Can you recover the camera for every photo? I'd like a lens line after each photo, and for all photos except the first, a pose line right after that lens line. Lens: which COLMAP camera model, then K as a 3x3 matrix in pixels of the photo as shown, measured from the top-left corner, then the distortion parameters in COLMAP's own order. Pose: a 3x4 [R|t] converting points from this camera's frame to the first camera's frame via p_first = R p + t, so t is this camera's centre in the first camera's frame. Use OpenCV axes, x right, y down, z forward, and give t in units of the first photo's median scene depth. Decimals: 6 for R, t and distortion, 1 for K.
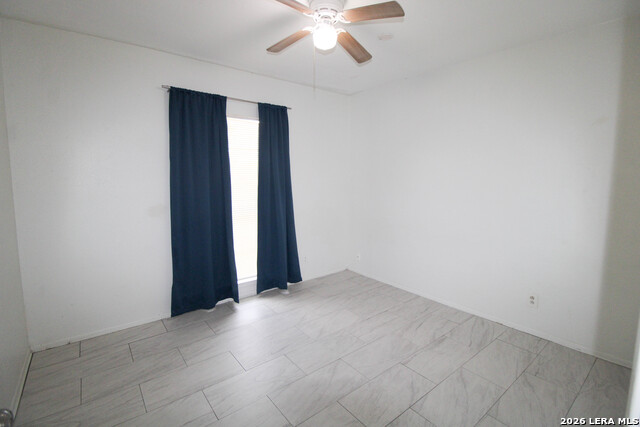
lens RADIAL K [[296.0, 0, 324.1], [0, 296.0, 205.6], [0, 0, 1]] dist [0.000469, -0.011628]
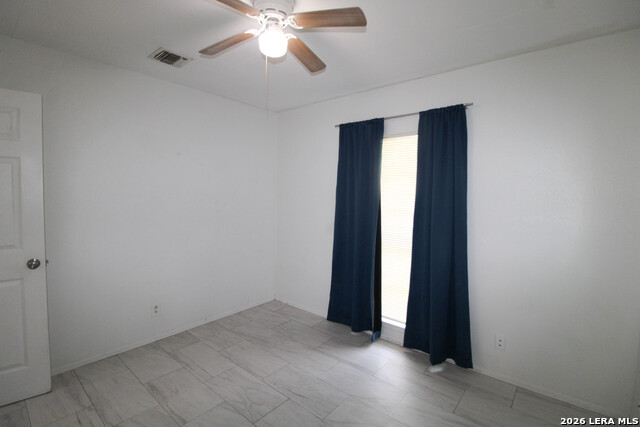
lens RADIAL K [[296.0, 0, 324.1], [0, 296.0, 205.6], [0, 0, 1]] dist [0.000469, -0.011628]
pose [[0.212835, 0.041489, -0.976207, 0.567213], [-0.114853, 0.993234, 0.017172, -0.084107], [0.970315, 0.108465, 0.216160, 0.643586]]
